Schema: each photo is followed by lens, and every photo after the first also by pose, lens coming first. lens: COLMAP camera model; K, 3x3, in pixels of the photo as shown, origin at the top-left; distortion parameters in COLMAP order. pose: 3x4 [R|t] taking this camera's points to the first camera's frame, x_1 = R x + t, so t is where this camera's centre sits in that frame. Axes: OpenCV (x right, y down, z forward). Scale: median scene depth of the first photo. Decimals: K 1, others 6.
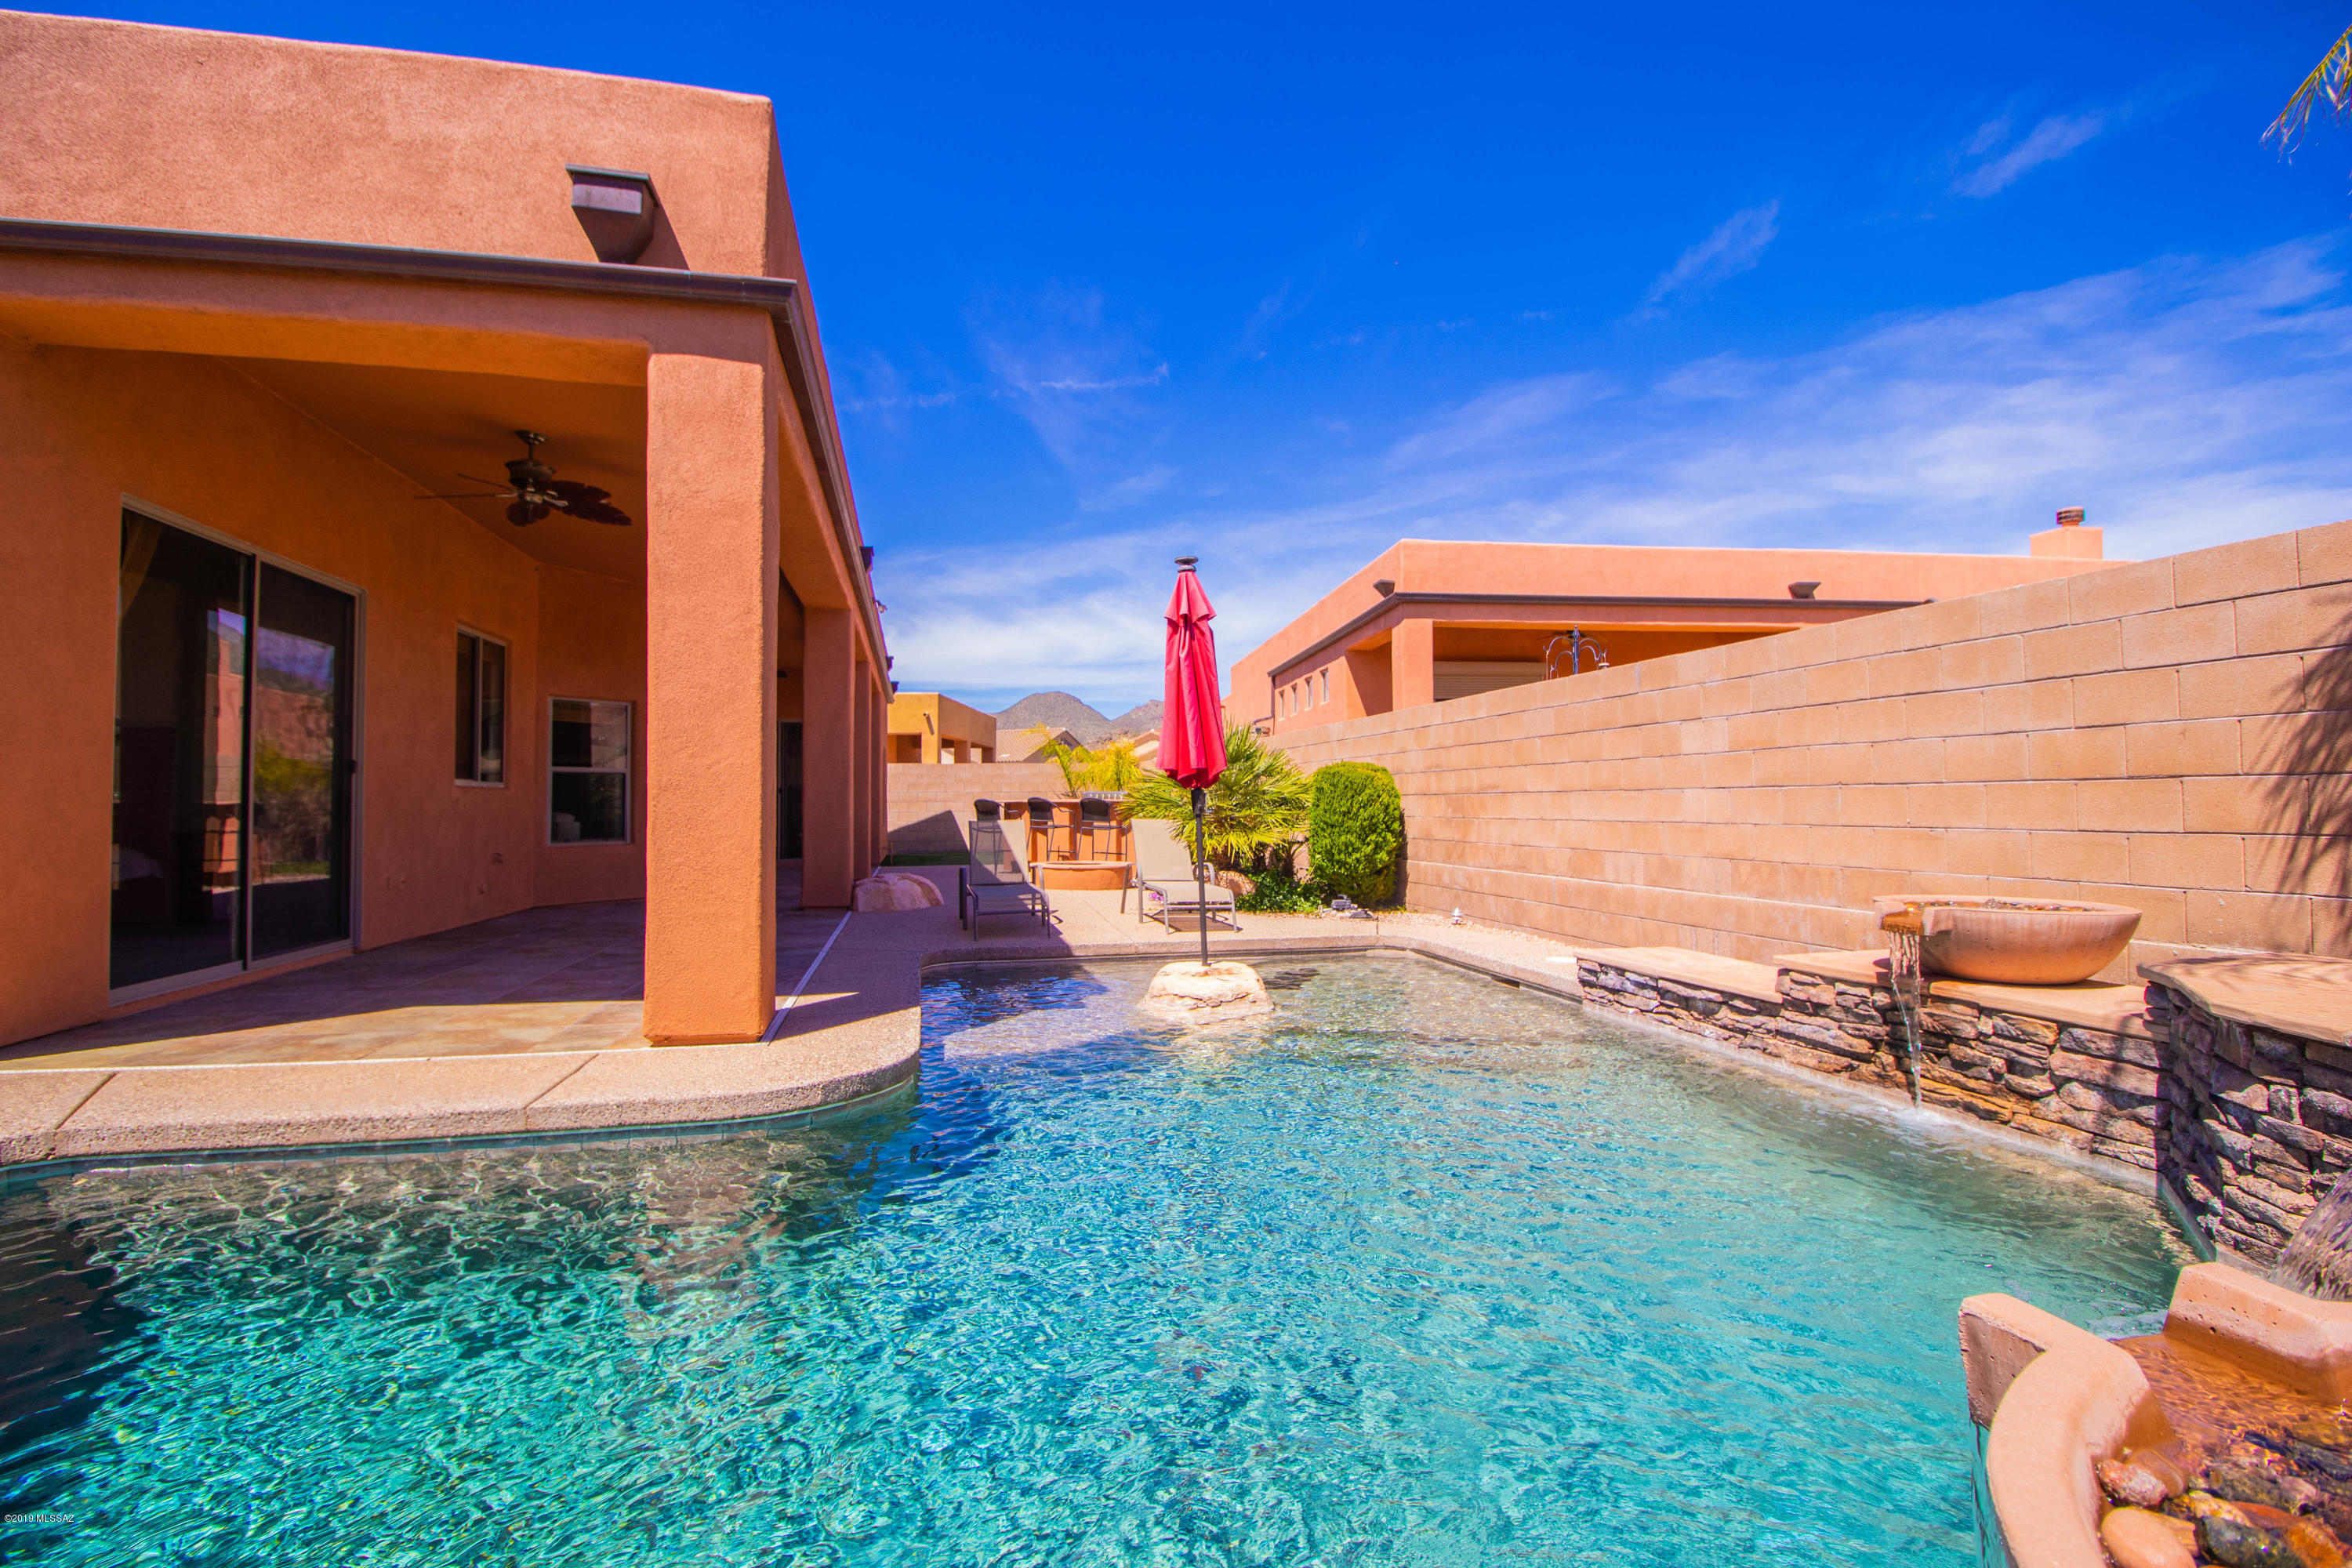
lens RADIAL K [[1094.8, 0, 1171.5], [0, 1094.8, 782.1], [0, 0, 1]] dist [-0.001690, -0.010264]
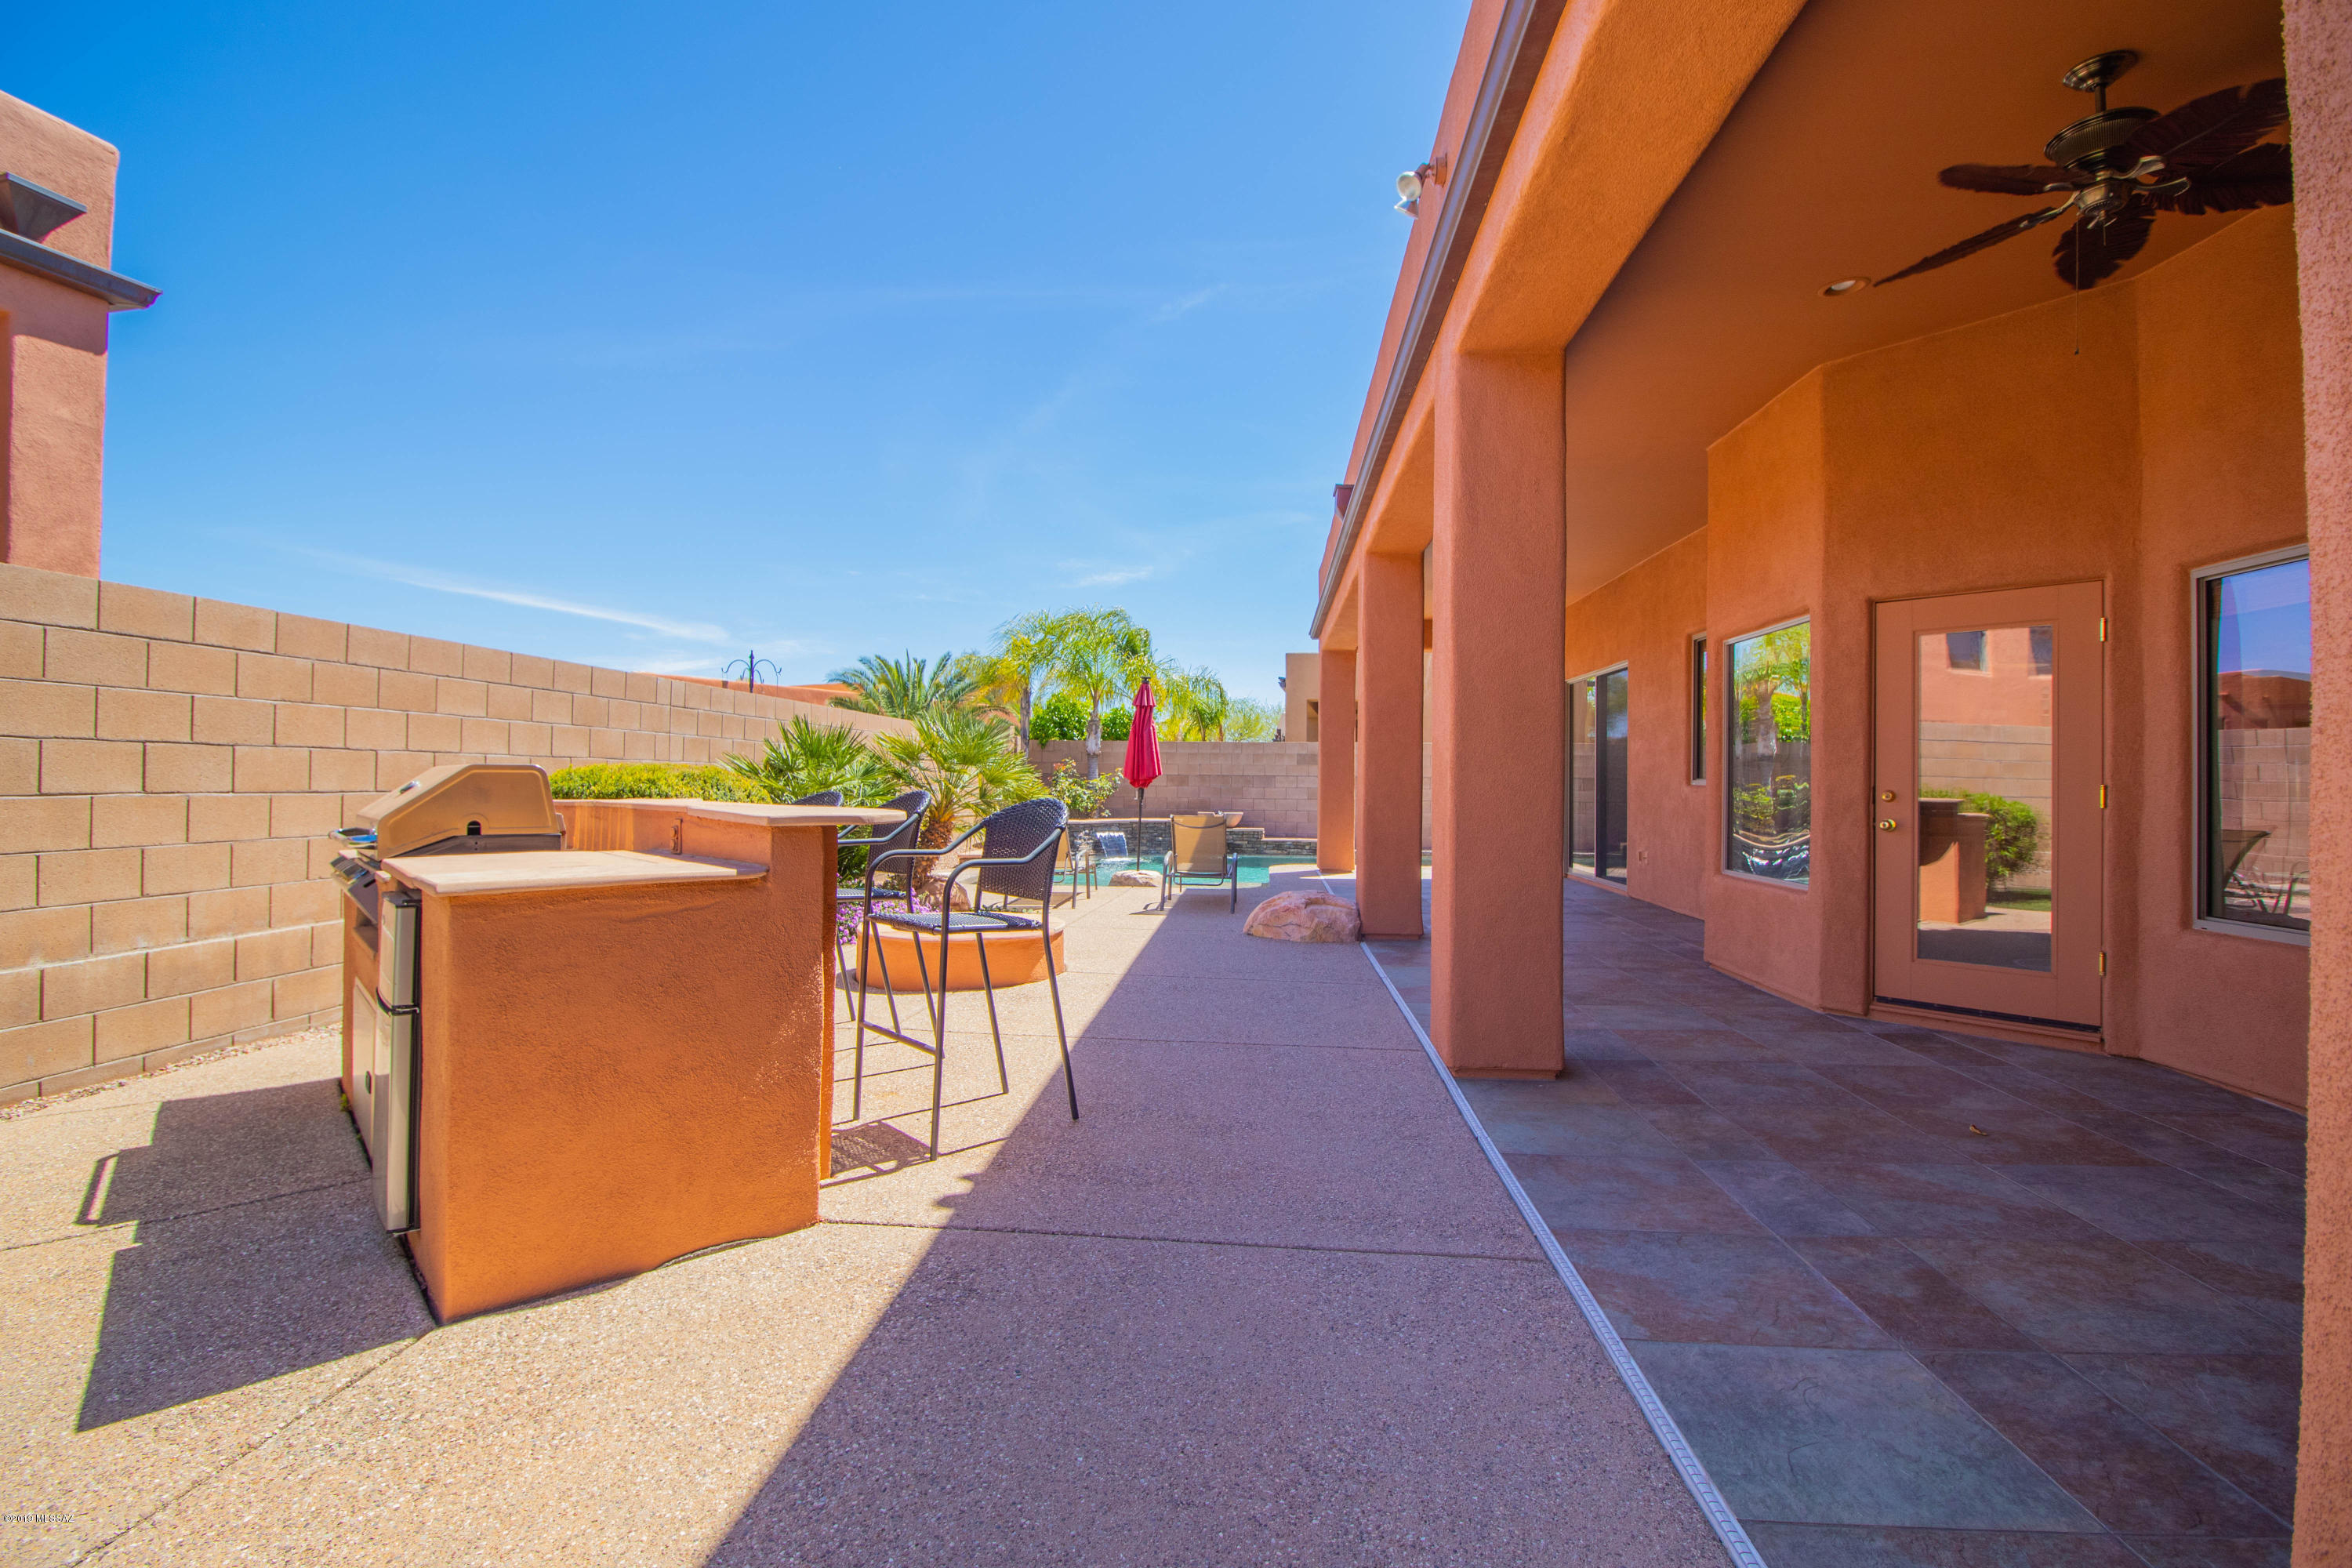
lens RADIAL K [[1094.8, 0, 1156.4], [0, 1094.8, 779.1], [0, 0, 1]] dist [-0.001690, -0.010264]
pose [[-0.949173, -0.004232, 0.314728, -0.926472], [-0.011965, 0.999672, -0.022643, 0.050915], [-0.314529, -0.025257, -0.948912, 4.193889]]
